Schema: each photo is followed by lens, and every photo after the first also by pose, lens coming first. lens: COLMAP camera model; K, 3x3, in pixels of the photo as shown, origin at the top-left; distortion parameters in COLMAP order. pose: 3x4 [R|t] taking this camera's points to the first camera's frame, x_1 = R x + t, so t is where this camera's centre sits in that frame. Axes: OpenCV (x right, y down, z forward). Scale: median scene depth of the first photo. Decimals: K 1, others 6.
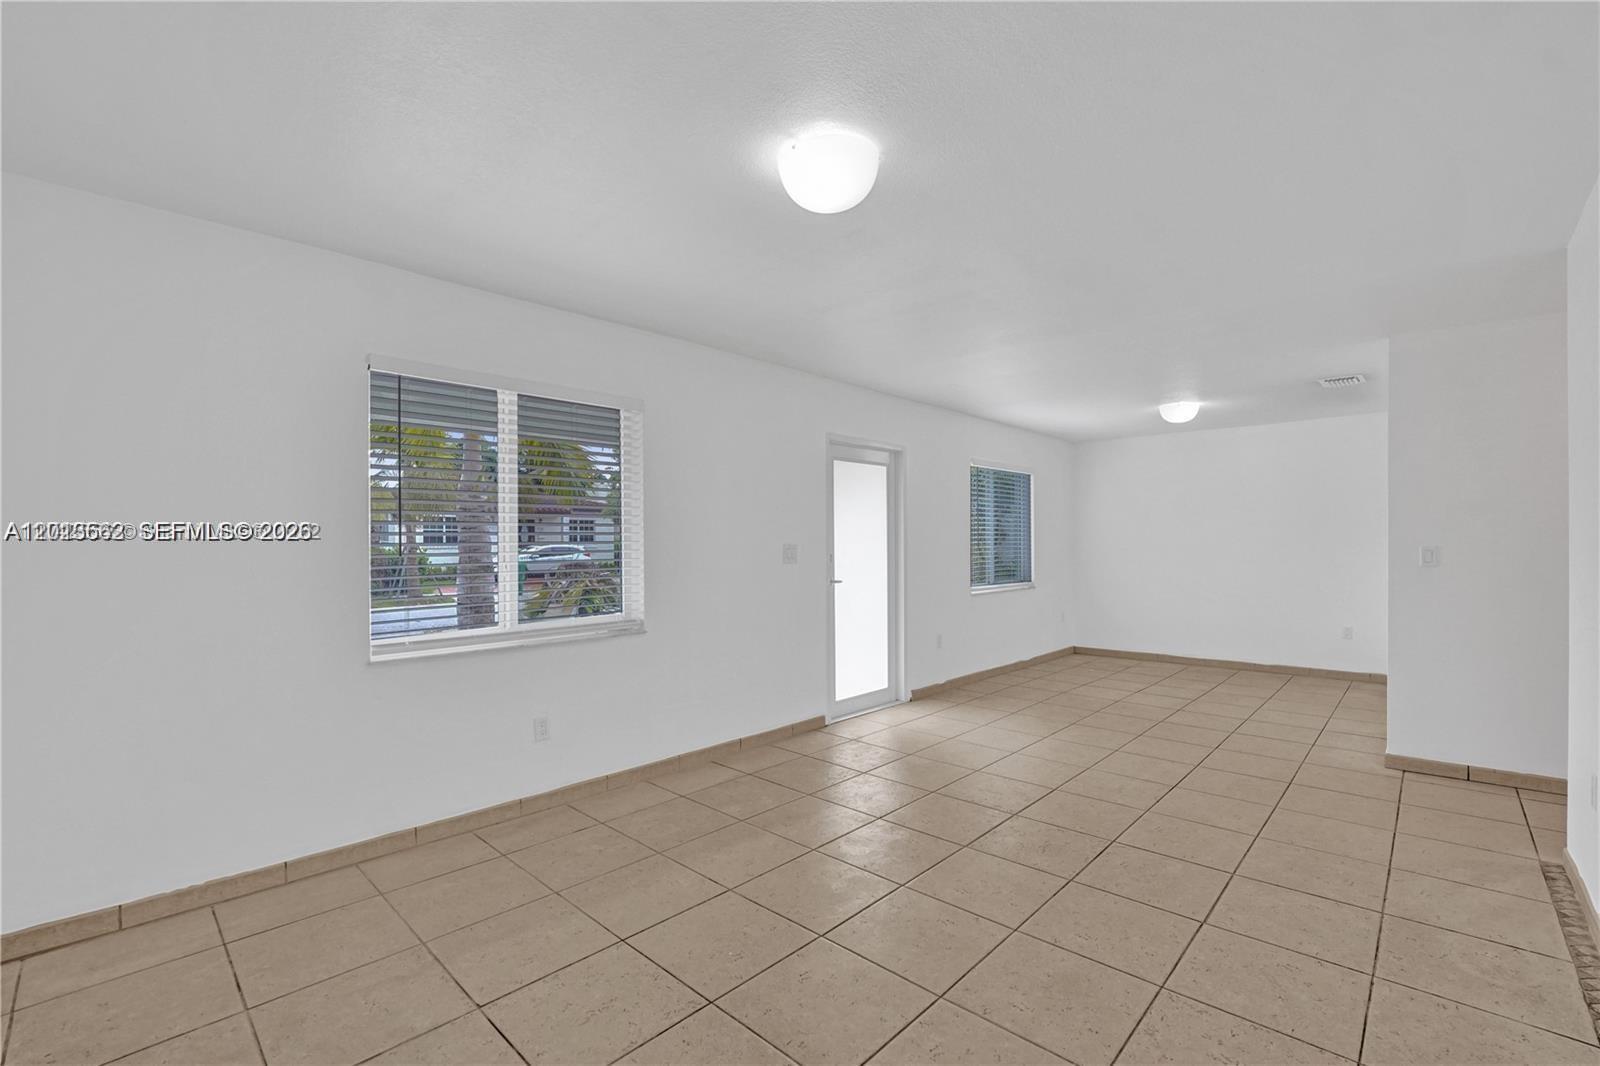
lens RADIAL K [[683.3, 0, 803.0], [0, 683.3, 540.6], [0, 0, 1]] dist [-0.025134, 0.002664]
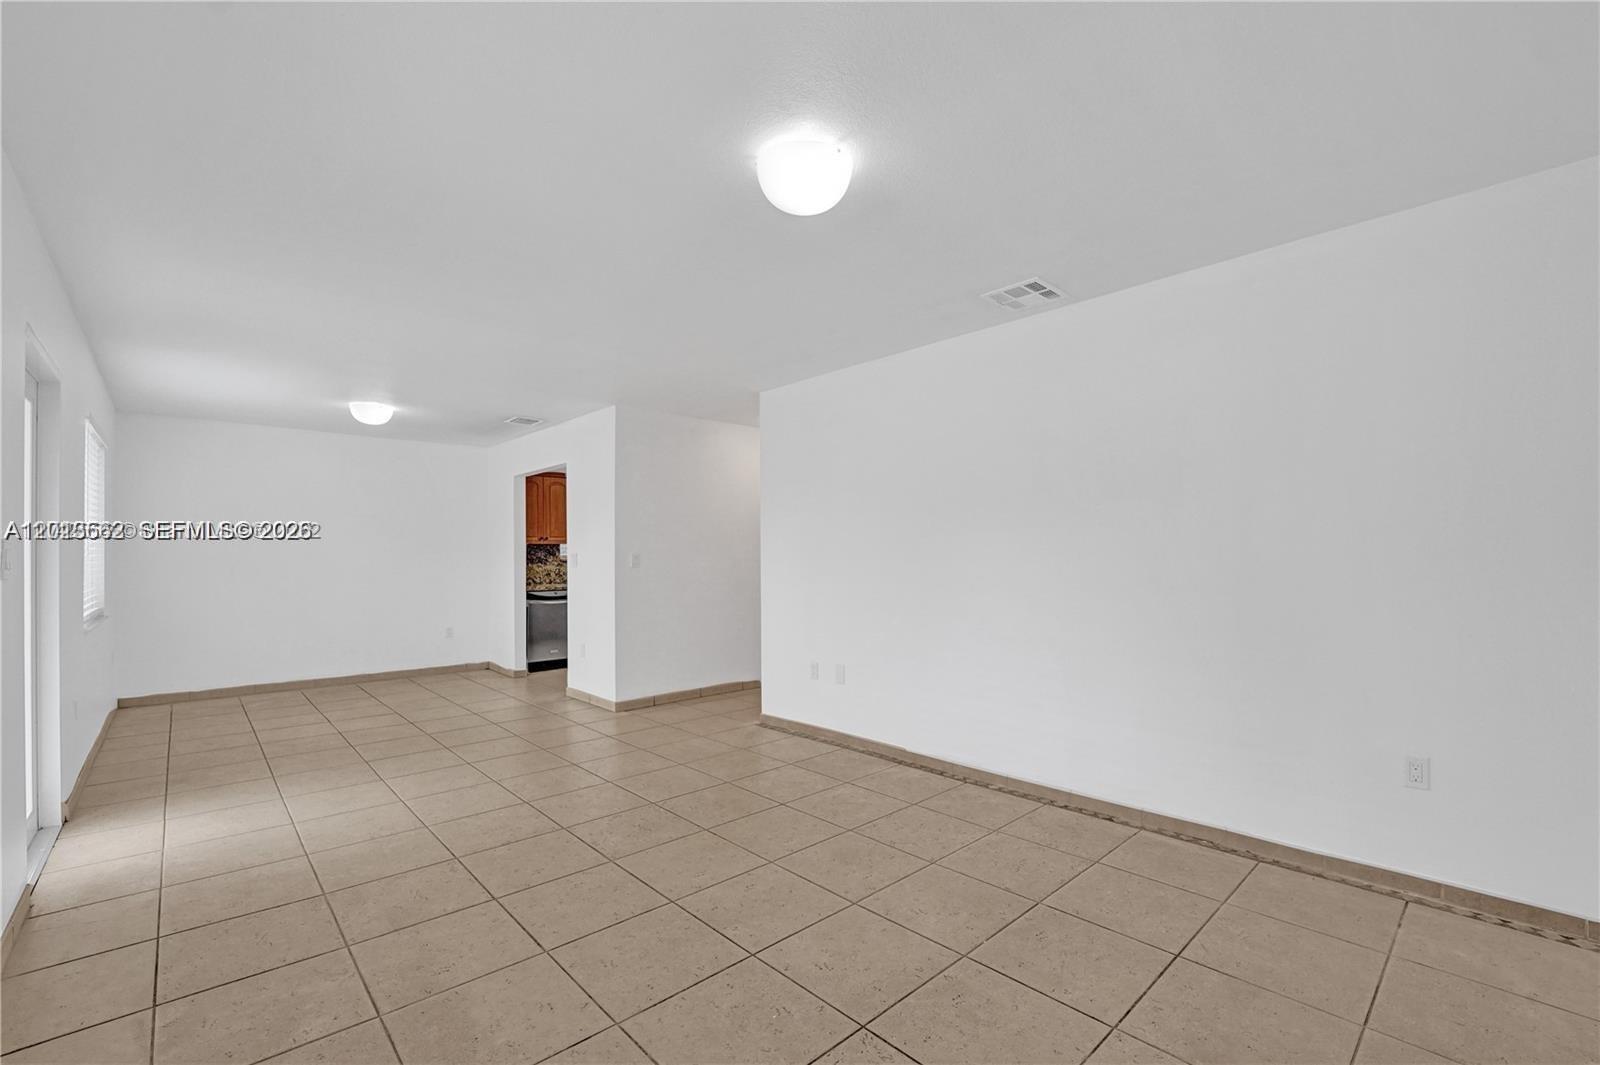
lens RADIAL K [[685.7, 0, 815.9], [0, 685.7, 563.7], [0, 0, 1]] dist [-0.033071, 0.003739]
pose [[0.060504, -0.004062, 0.998160, -0.401479], [-0.001527, 0.999990, 0.004162, 0.017325], [-0.998167, -0.001776, 0.060497, 0.381600]]
